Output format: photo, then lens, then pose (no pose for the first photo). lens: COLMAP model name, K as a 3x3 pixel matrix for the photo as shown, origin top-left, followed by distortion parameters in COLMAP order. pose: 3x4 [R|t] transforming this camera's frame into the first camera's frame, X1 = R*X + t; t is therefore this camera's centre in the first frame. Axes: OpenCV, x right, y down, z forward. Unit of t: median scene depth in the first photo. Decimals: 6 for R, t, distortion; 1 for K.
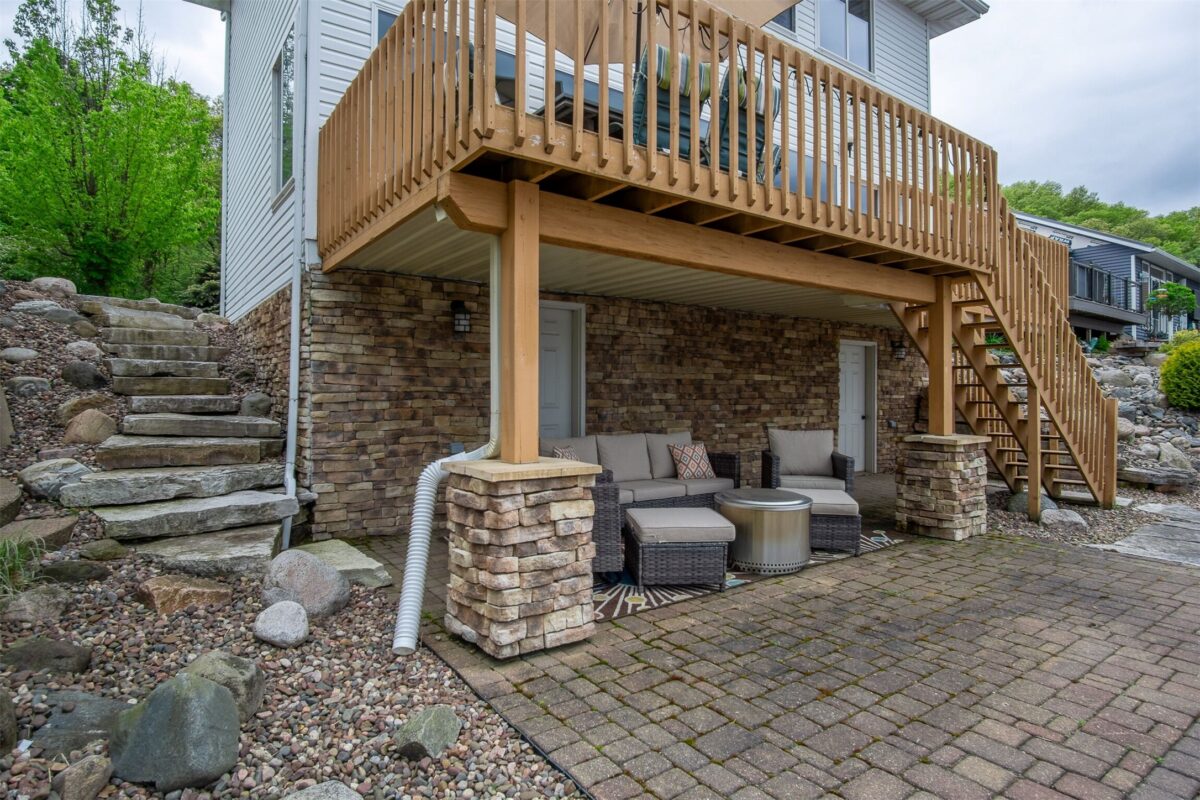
lens RADIAL K [[643.0, 0, 592.4], [0, 643.0, 406.4], [0, 0, 1]] dist [-0.031761, 0.009577]
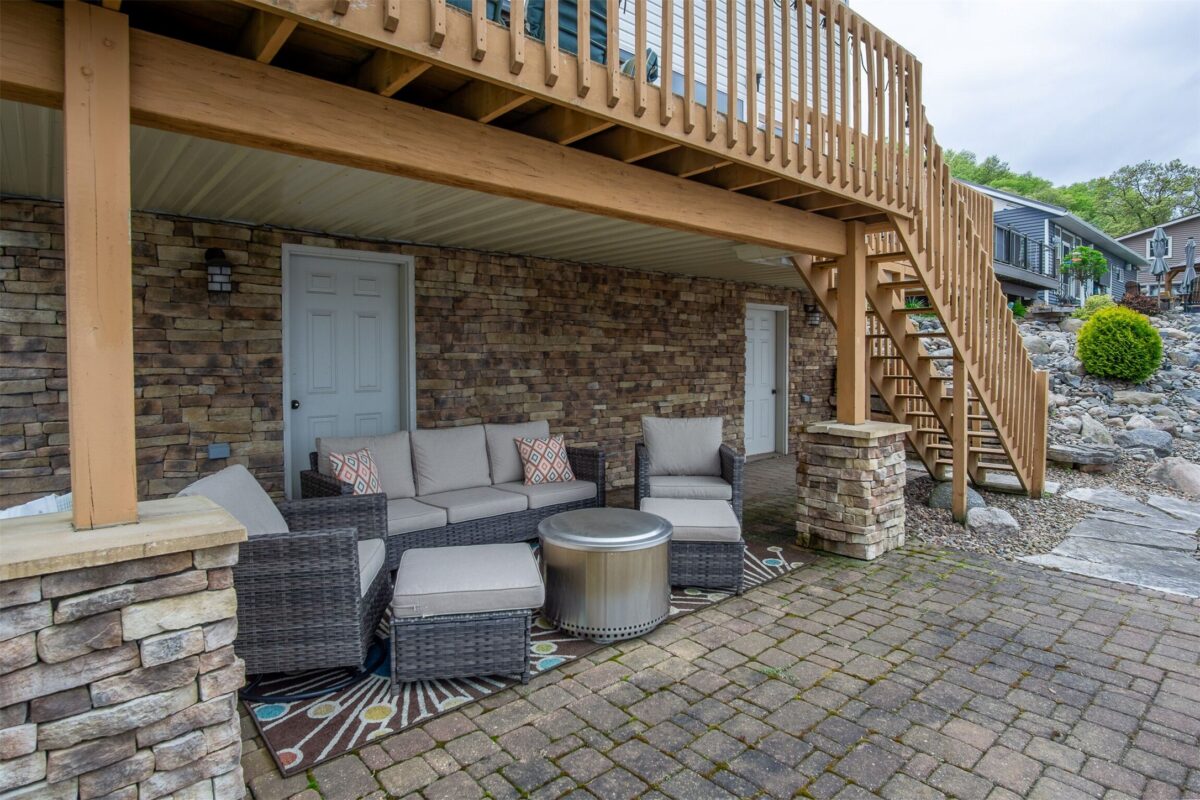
lens RADIAL K [[643.0, 0, 600.8], [0, 643.0, 395.8], [0, 0, 1]] dist [-0.031761, 0.009577]
pose [[0.993896, -0.013797, 0.109459, 0.154402], [0.009601, 0.999202, 0.038773, -0.023805], [-0.109906, -0.037485, 0.993235, 0.251488]]
